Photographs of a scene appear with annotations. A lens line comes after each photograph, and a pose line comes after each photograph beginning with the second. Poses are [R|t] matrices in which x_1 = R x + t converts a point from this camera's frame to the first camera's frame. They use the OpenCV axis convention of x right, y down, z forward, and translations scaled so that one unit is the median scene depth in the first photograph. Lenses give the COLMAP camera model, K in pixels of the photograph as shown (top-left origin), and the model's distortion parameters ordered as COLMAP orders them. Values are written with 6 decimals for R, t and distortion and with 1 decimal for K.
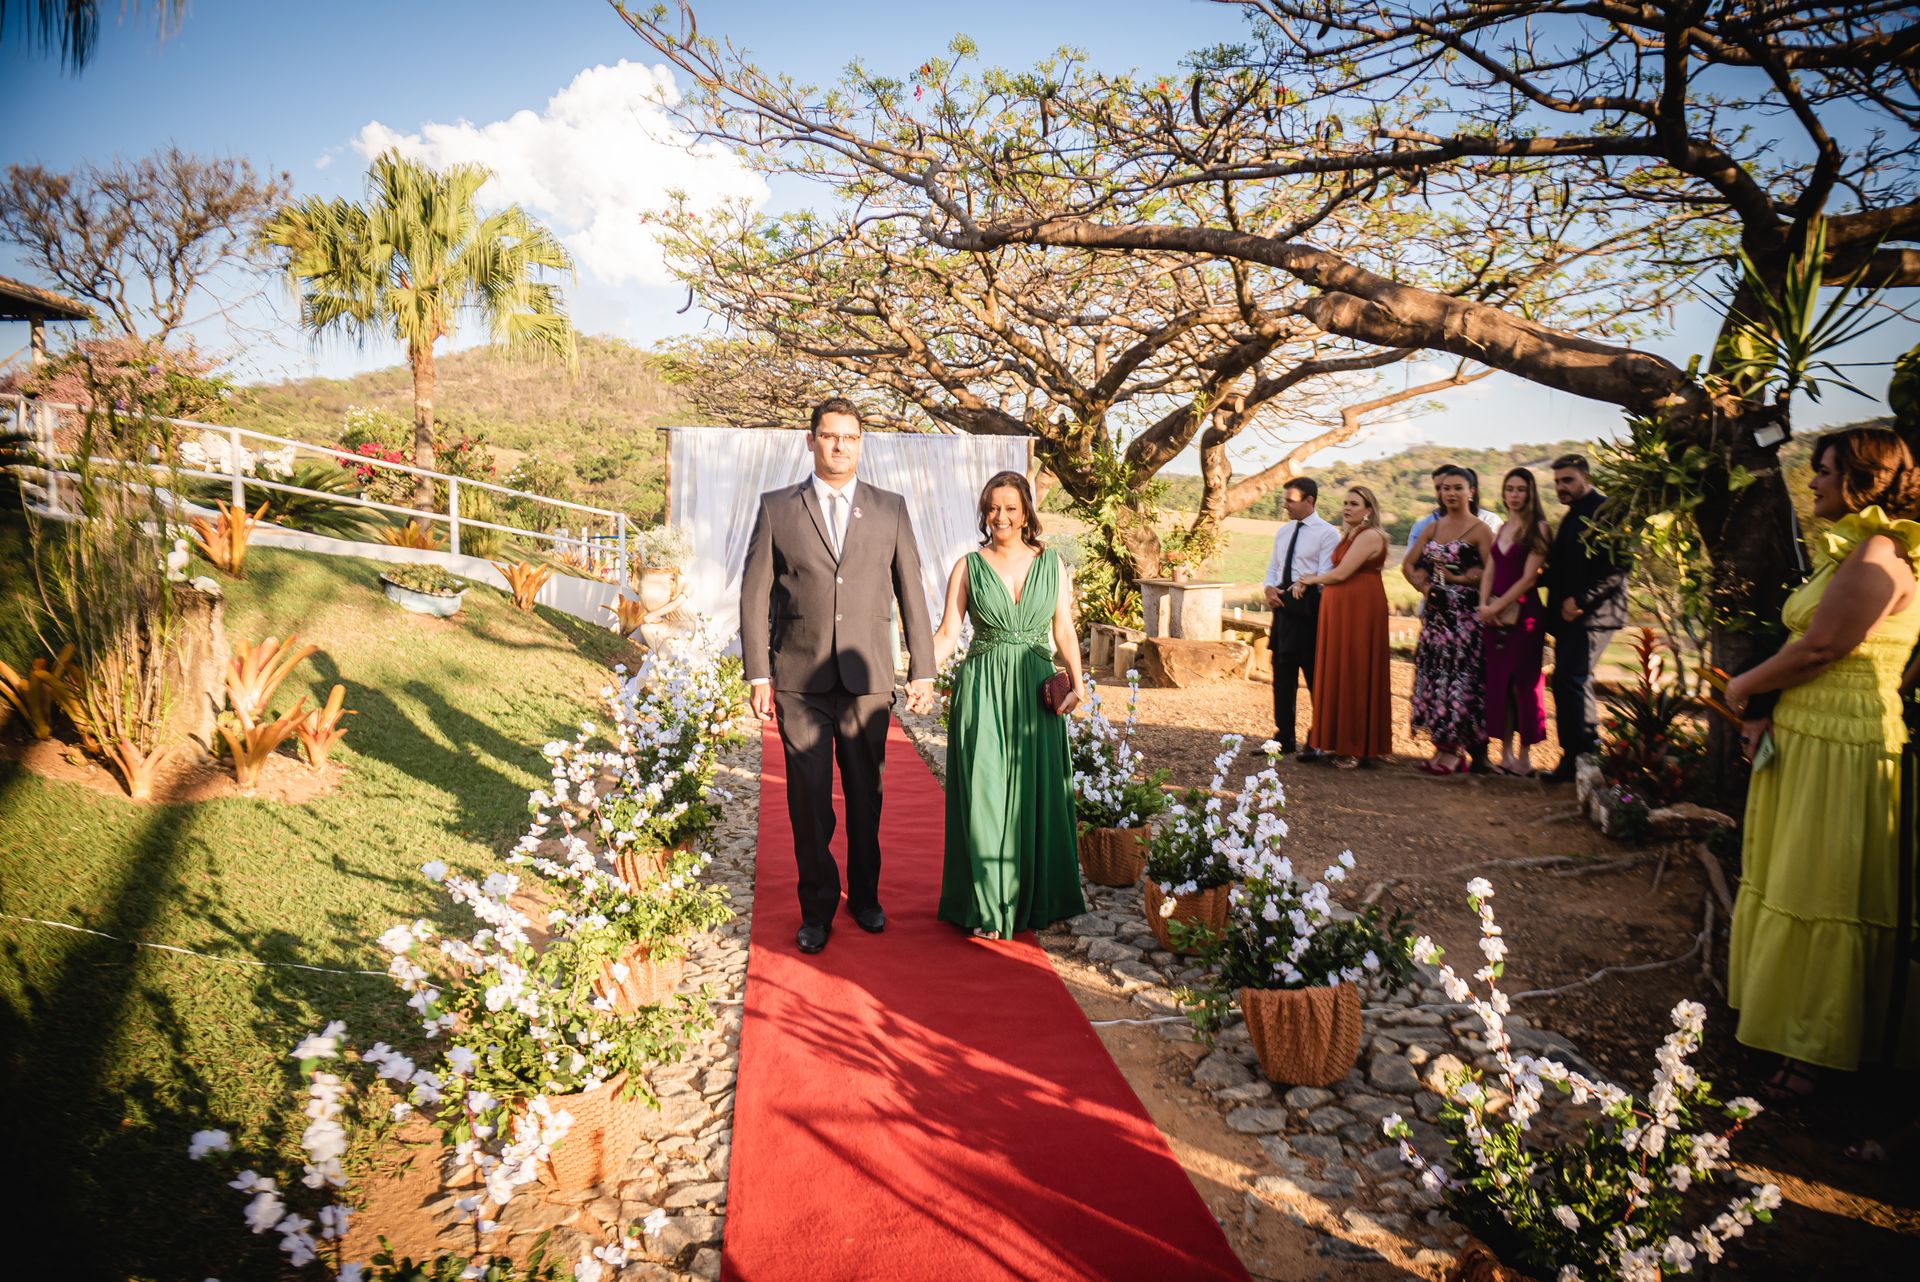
lens RADIAL K [[1307.7, 0, 974.5], [0, 1307.7, 653.5], [0, 0, 1]] dist [-0.041850, -0.007579]
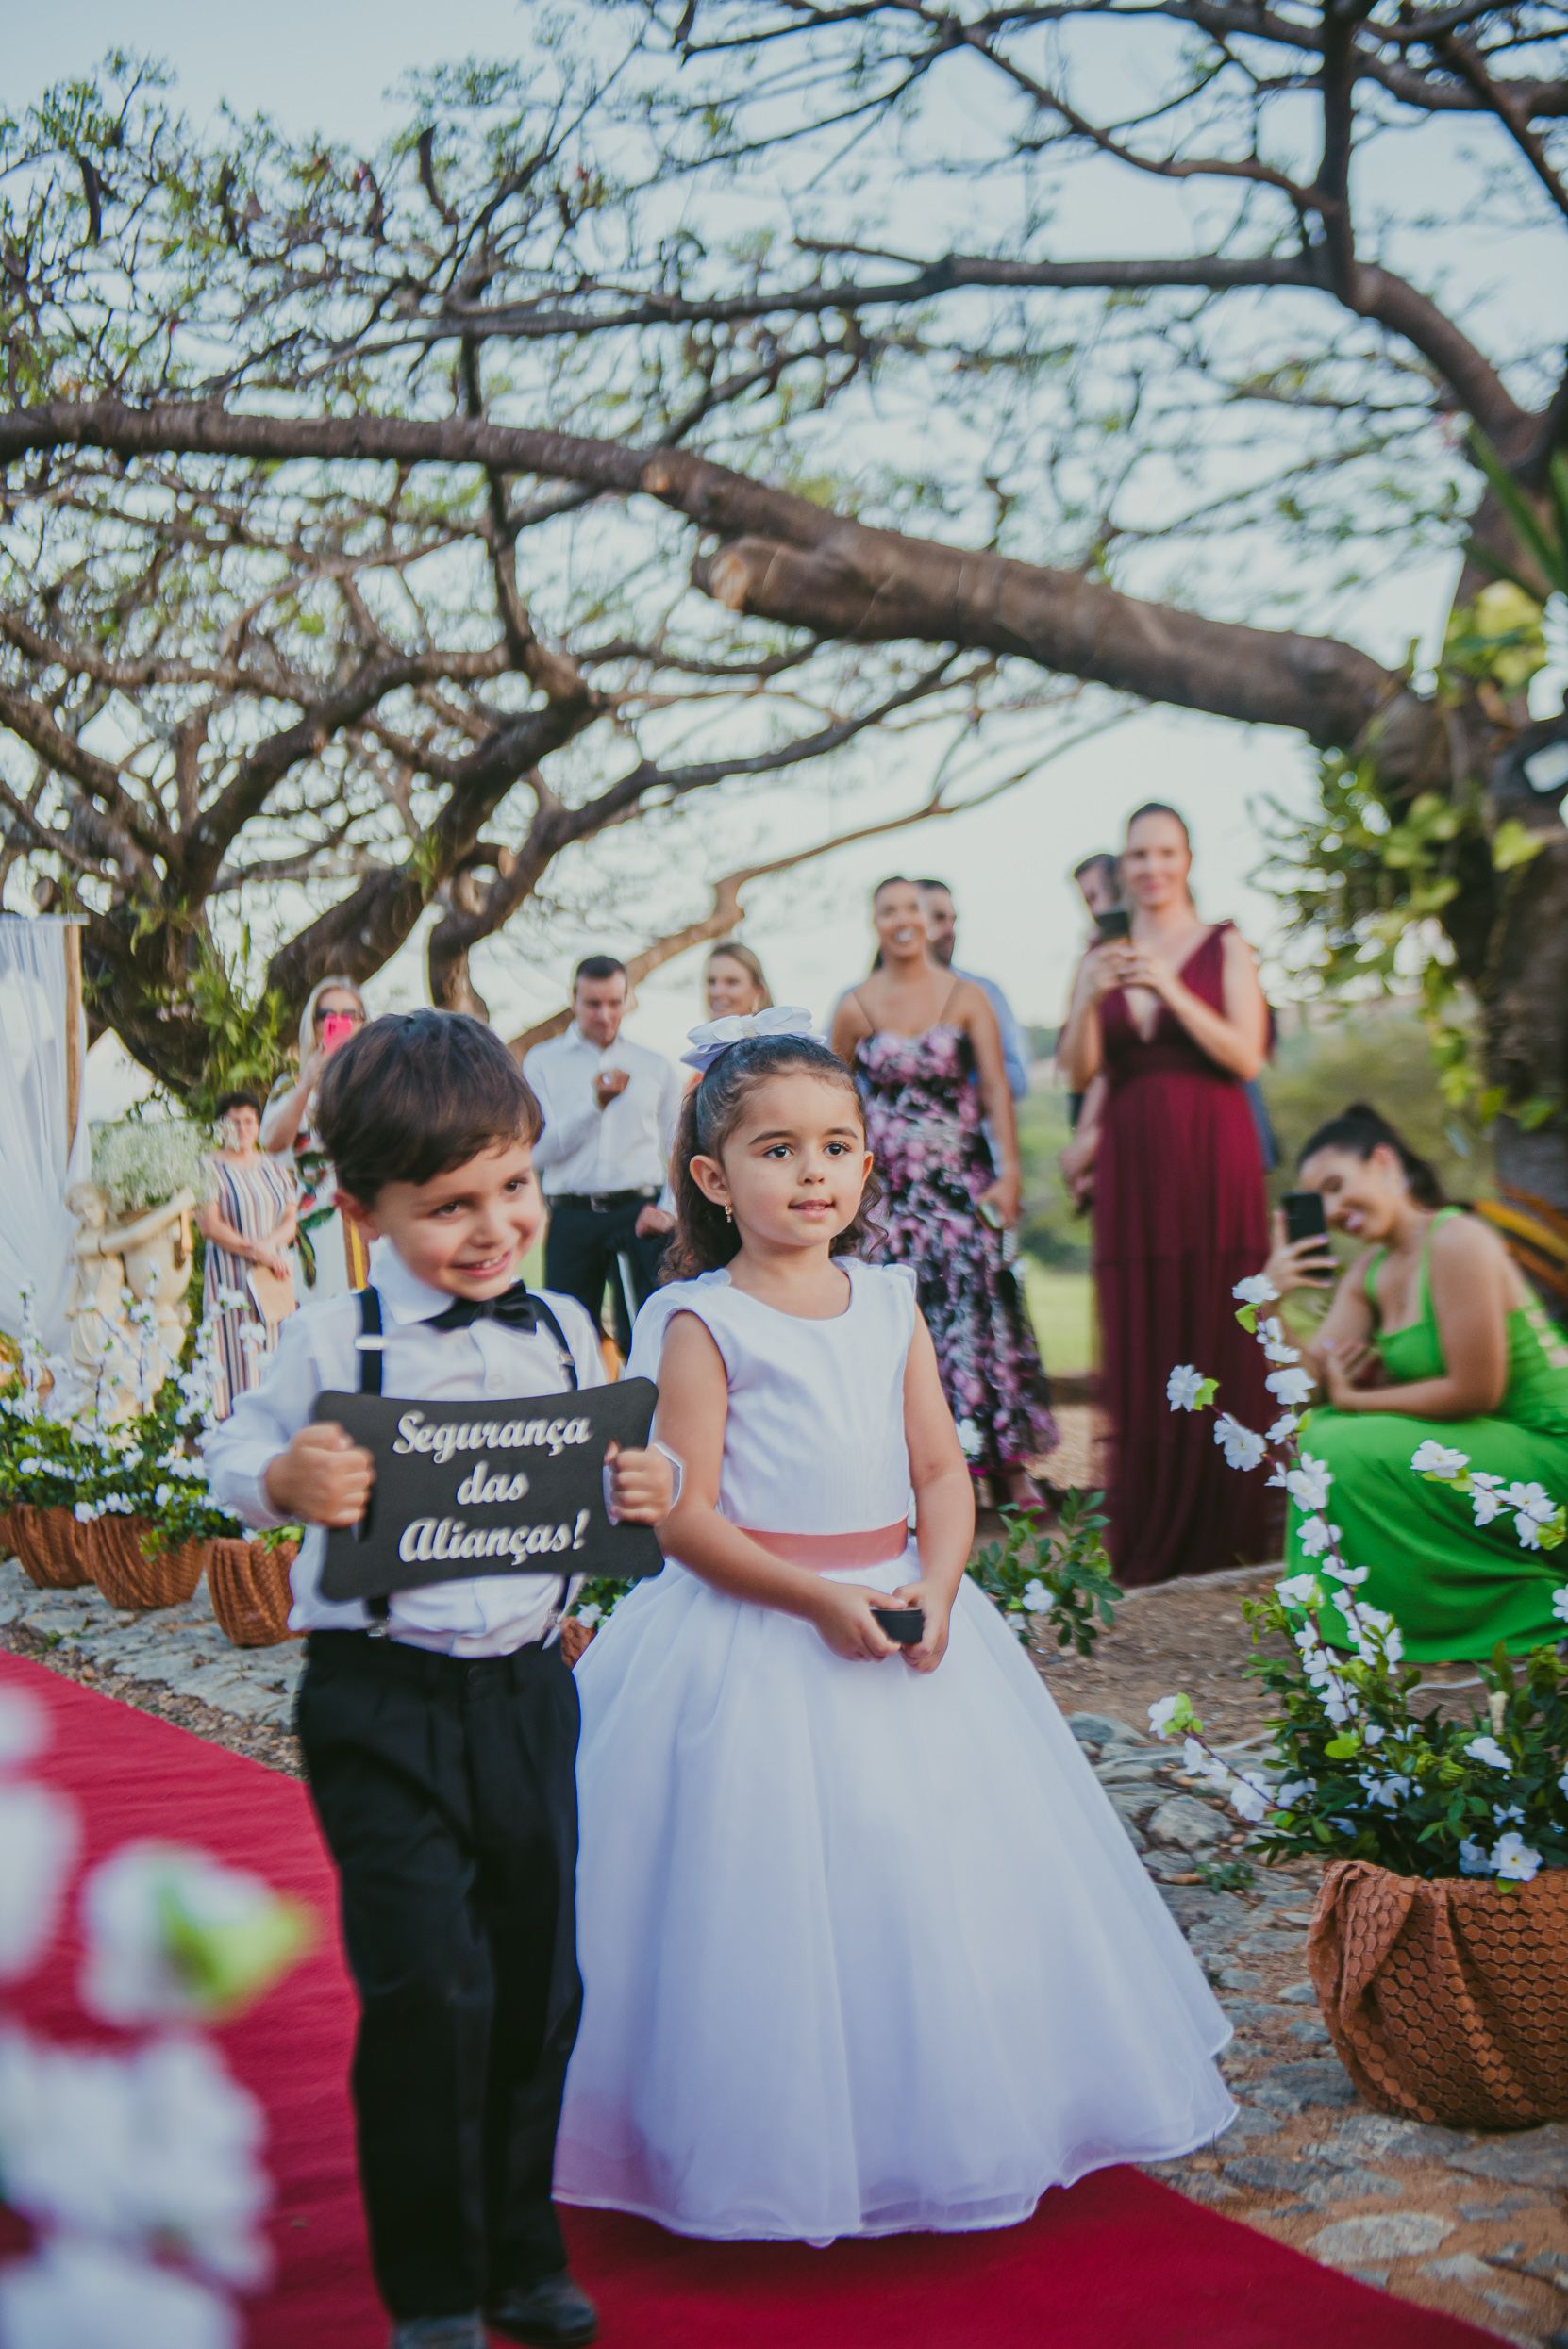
lens RADIAL K [[2949.6, 0, 789.0], [0, 2949.6, 1155.9], [0, 0, 1]] dist [0.137751, 0.000000]
pose [[0.950712, -0.051657, 0.305743, -0.036002], [0.087528, 0.990635, -0.104793, 0.040152], [-0.297466, 0.126389, 0.946330, -0.034716]]
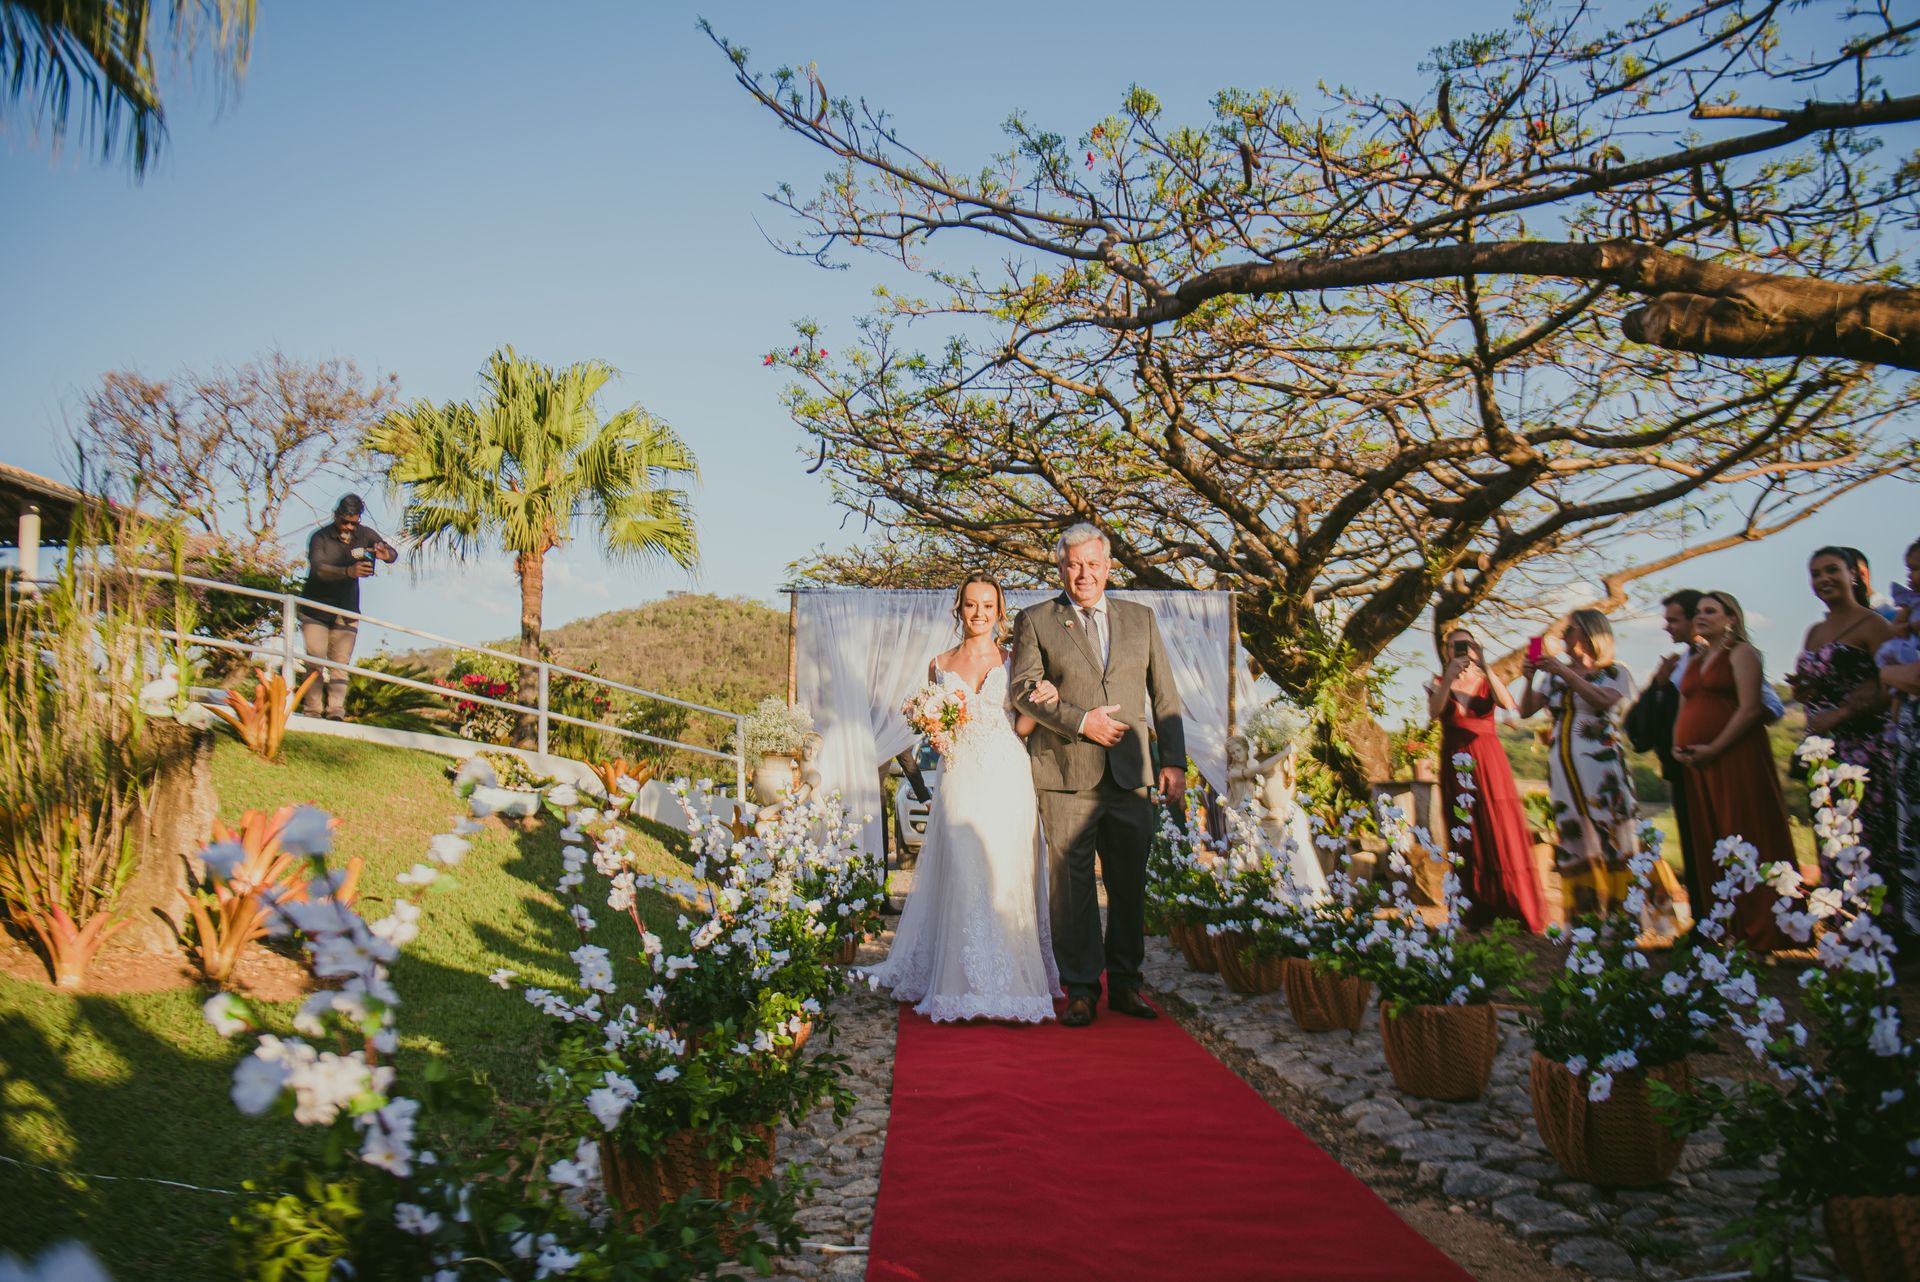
lens RADIAL K [[1469.0, 0, 985.4], [0, 1469.0, 661.6], [0, 0, 1]] dist [-0.042584, 0.011299]
pose [[0.994097, -0.029020, -0.104542, -0.014200], [0.009794, 0.983634, -0.179914, 0.035468], [0.108052, 0.177828, 0.978111, 0.089490]]
